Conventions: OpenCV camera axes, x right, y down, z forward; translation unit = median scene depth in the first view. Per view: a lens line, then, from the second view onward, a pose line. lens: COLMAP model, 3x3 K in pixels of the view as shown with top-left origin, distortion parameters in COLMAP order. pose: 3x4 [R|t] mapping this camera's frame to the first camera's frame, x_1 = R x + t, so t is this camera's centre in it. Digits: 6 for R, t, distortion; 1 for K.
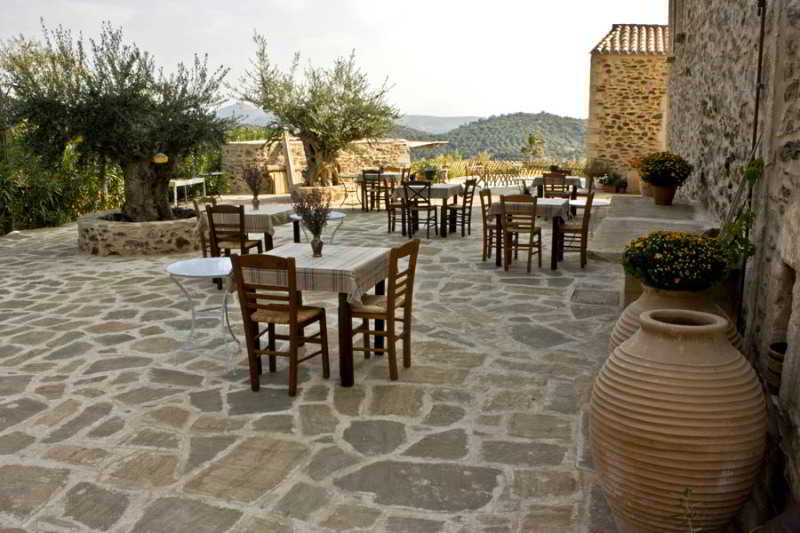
lens RADIAL K [[677.4, 0, 404.3], [0, 677.4, 258.9], [0, 0, 1]] dist [-0.118865, 0.019572]
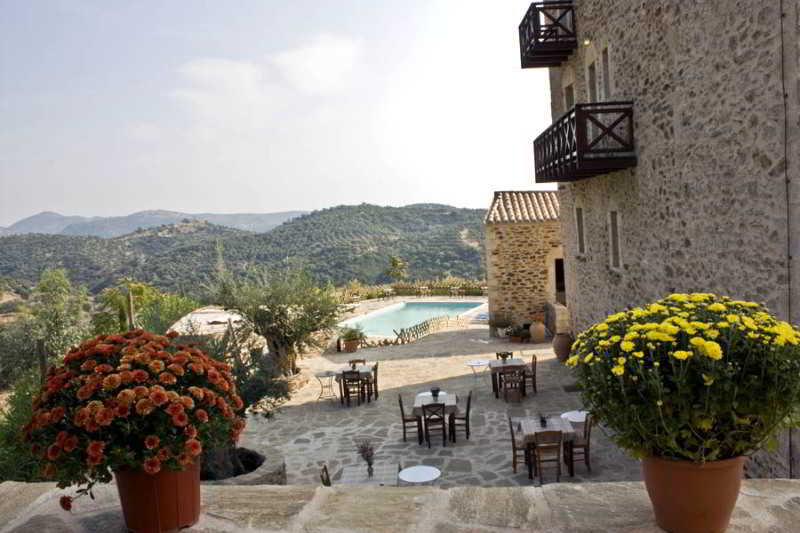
lens RADIAL K [[677.4, 0, 405.9], [0, 677.4, 266.9], [0, 0, 1]] dist [-0.118865, 0.019572]
pose [[0.964346, -0.081676, 0.251726, -0.160022], [0.112777, 0.987323, -0.111691, -0.114216], [-0.239412, 0.136098, 0.961332, -0.107494]]
